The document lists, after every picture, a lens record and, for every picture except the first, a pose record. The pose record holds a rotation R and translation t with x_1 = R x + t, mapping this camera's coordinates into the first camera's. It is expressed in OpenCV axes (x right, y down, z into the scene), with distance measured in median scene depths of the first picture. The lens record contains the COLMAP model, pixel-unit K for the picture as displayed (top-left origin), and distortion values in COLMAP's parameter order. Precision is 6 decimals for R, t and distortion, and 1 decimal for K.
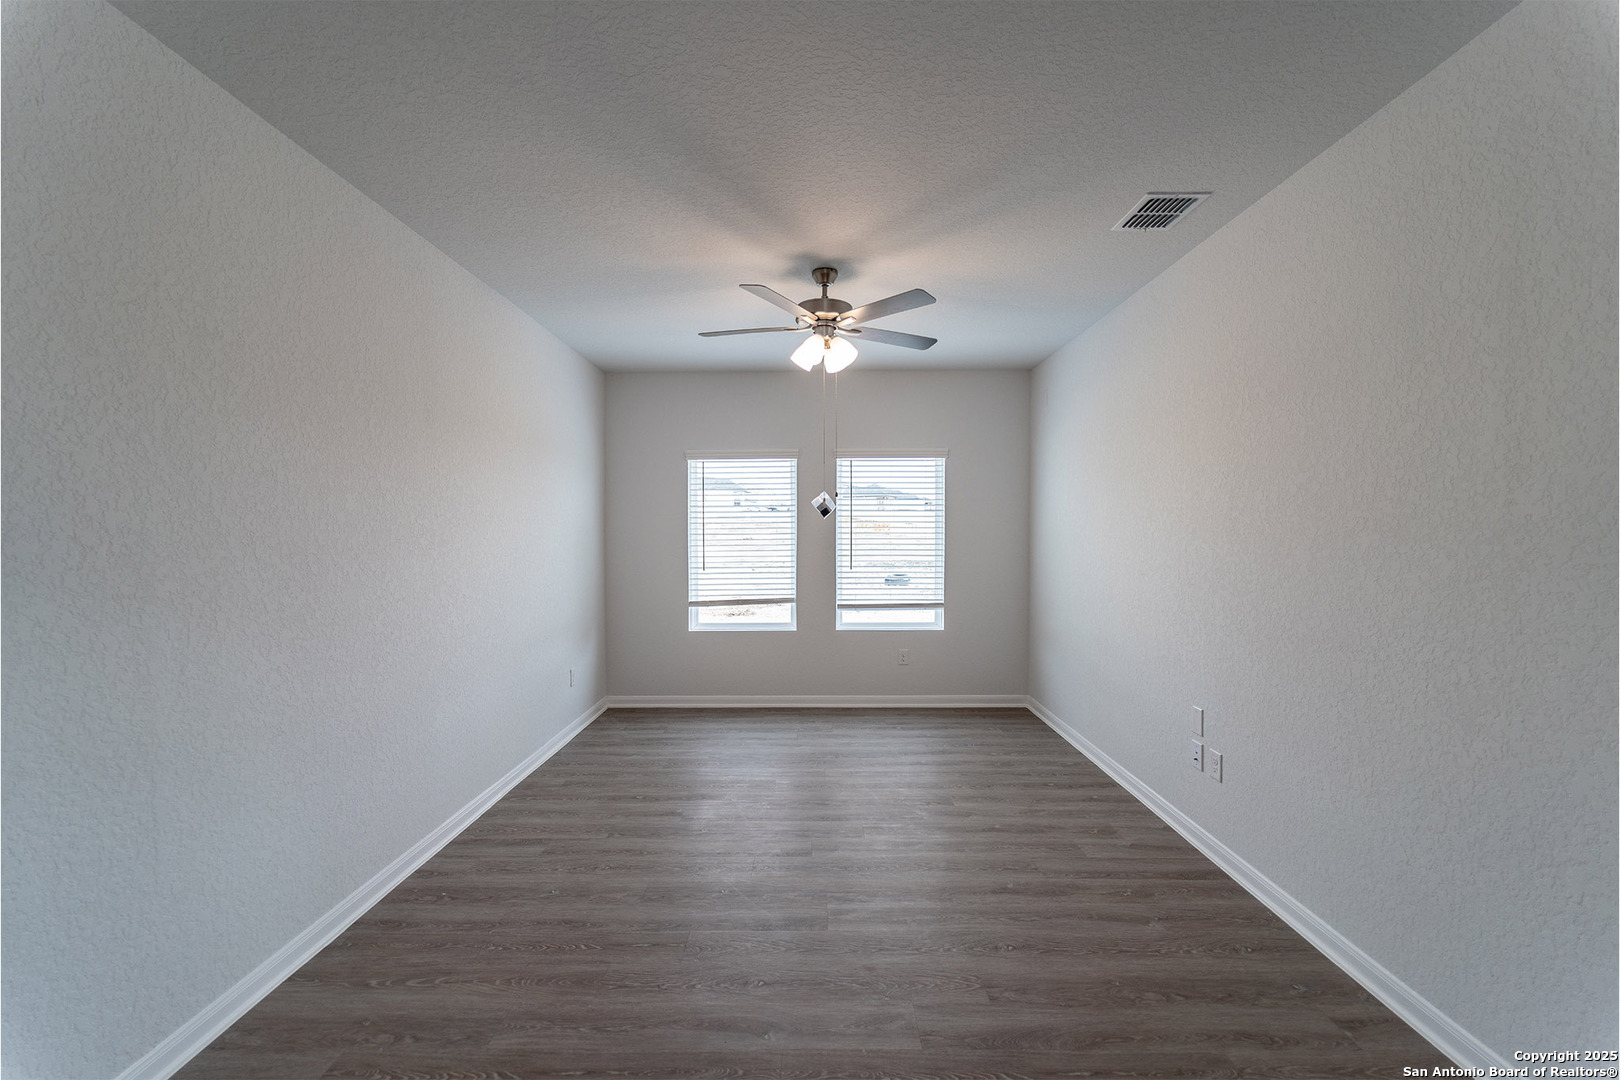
lens RADIAL K [[648.4, 0, 812.5], [0, 648.4, 545.9], [0, 0, 1]] dist [0.005147, -0.002679]
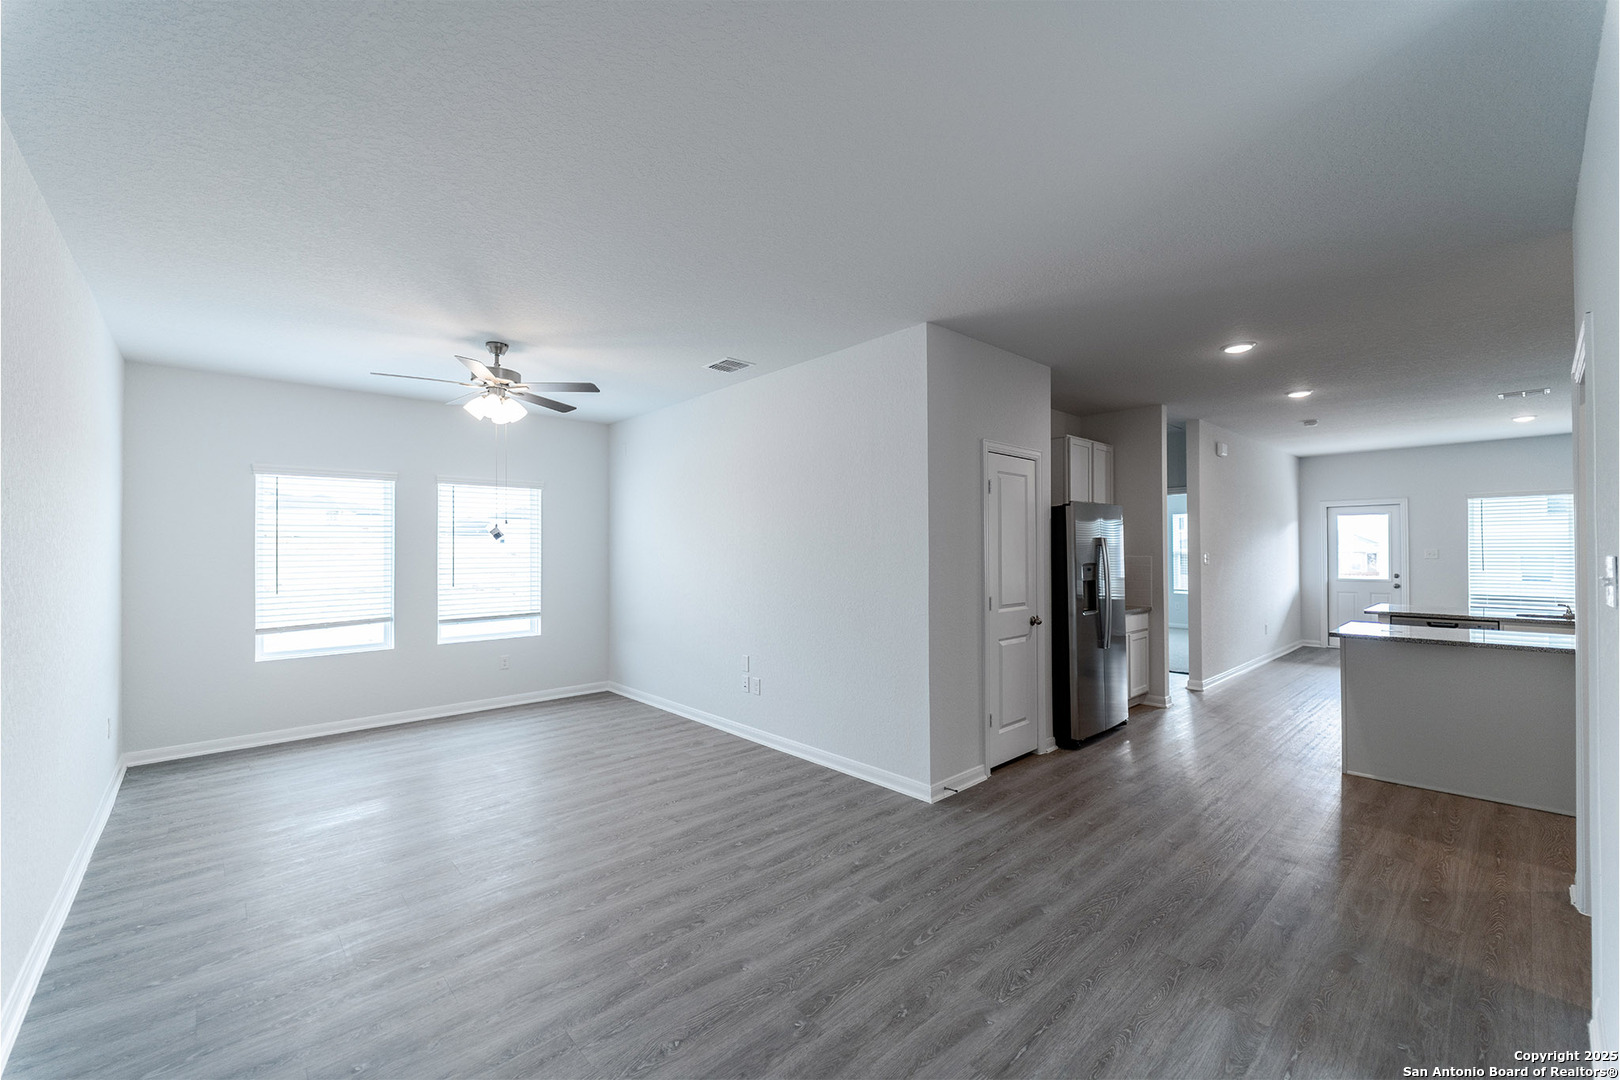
lens RADIAL K [[648.4, 0, 810.1], [0, 648.4, 545.4], [0, 0, 1]] dist [0.005147, -0.002679]
pose [[0.732032, 0.003456, 0.681262, -0.389559], [0.017903, 0.999544, -0.024308, 0.007410], [-0.681035, 0.029991, 0.731636, -0.318485]]
